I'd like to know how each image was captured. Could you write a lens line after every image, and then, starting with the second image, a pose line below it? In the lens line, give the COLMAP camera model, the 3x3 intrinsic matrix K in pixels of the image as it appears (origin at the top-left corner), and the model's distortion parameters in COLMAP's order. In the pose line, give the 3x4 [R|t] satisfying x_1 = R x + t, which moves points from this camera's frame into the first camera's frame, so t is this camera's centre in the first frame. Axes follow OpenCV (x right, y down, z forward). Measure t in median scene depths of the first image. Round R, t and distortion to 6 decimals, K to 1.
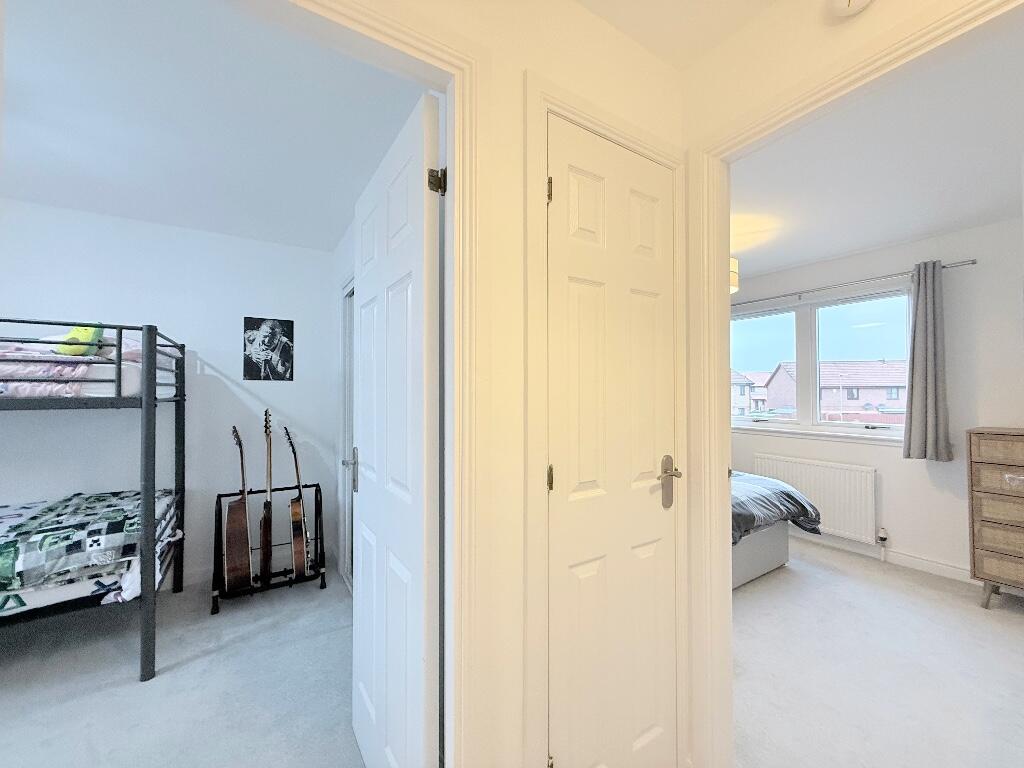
lens RADIAL K [[410.3, 0, 512.1], [0, 410.3, 382.5], [0, 0, 1]] dist [-0.002888, 0.003911]
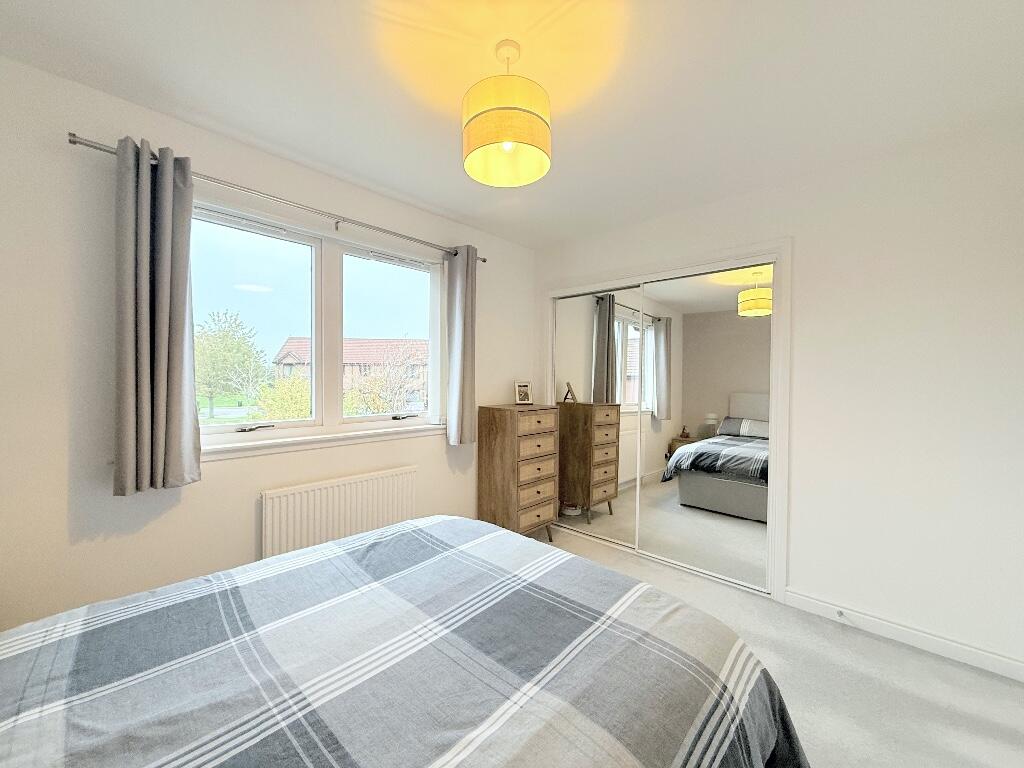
lens RADIAL K [[405.8, 0, 512.0], [0, 405.8, 384.0], [0, 0, 1]] dist [-0.002742, 0.000431]
pose [[-0.252159, -0.012192, 0.967609, 0.026158], [-0.028967, 0.999568, 0.005045, 0.034829], [-0.967252, -0.026757, -0.252403, 1.129519]]
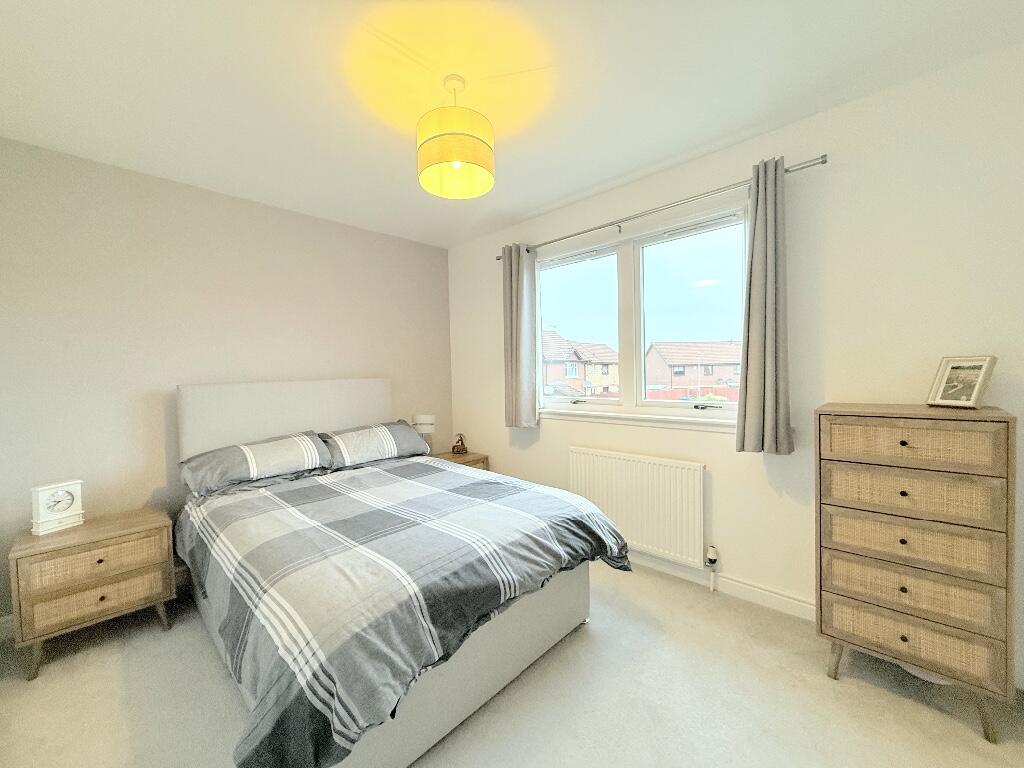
lens RADIAL K [[411.3, 0, 509.4], [0, 411.3, 379.6], [0, 0, 1]] dist [0.001139, 0.000274]
pose [[0.971262, -0.021728, 0.237018, 0.427630], [0.012857, 0.999160, 0.038909, 0.032760], [-0.237664, -0.034744, 0.970726, 0.429545]]
